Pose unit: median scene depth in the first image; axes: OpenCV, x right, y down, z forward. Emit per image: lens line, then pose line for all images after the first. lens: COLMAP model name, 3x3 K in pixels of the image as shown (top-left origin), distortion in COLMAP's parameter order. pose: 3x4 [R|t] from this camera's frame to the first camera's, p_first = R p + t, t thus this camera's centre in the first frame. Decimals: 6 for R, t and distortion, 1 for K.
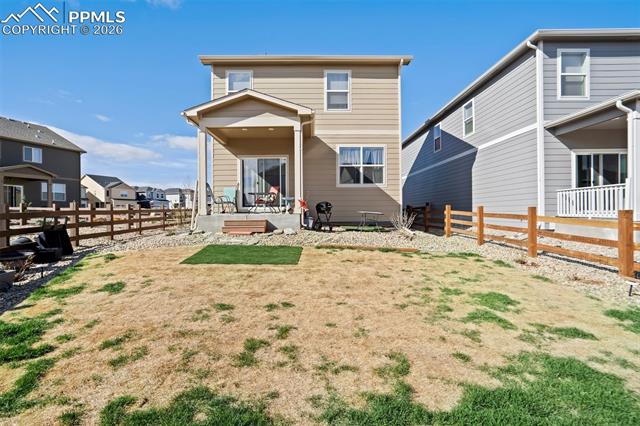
lens RADIAL K [[302.9, 0, 316.1], [0, 302.9, 207.5], [0, 0, 1]] dist [-0.010478, 0.005464]
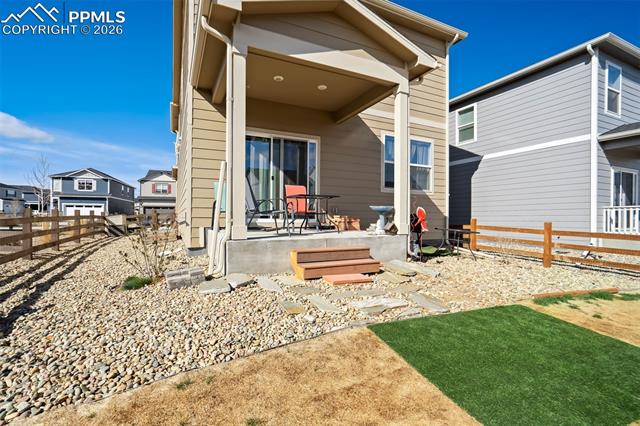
lens RADIAL K [[302.9, 0, 322.0], [0, 302.9, 216.5], [0, 0, 1]] dist [-0.010478, 0.005464]
pose [[0.907991, 0.016163, 0.418677, -0.350491], [-0.023017, 0.999671, 0.011327, -0.014221], [-0.418356, -0.019921, 0.908065, 0.416463]]
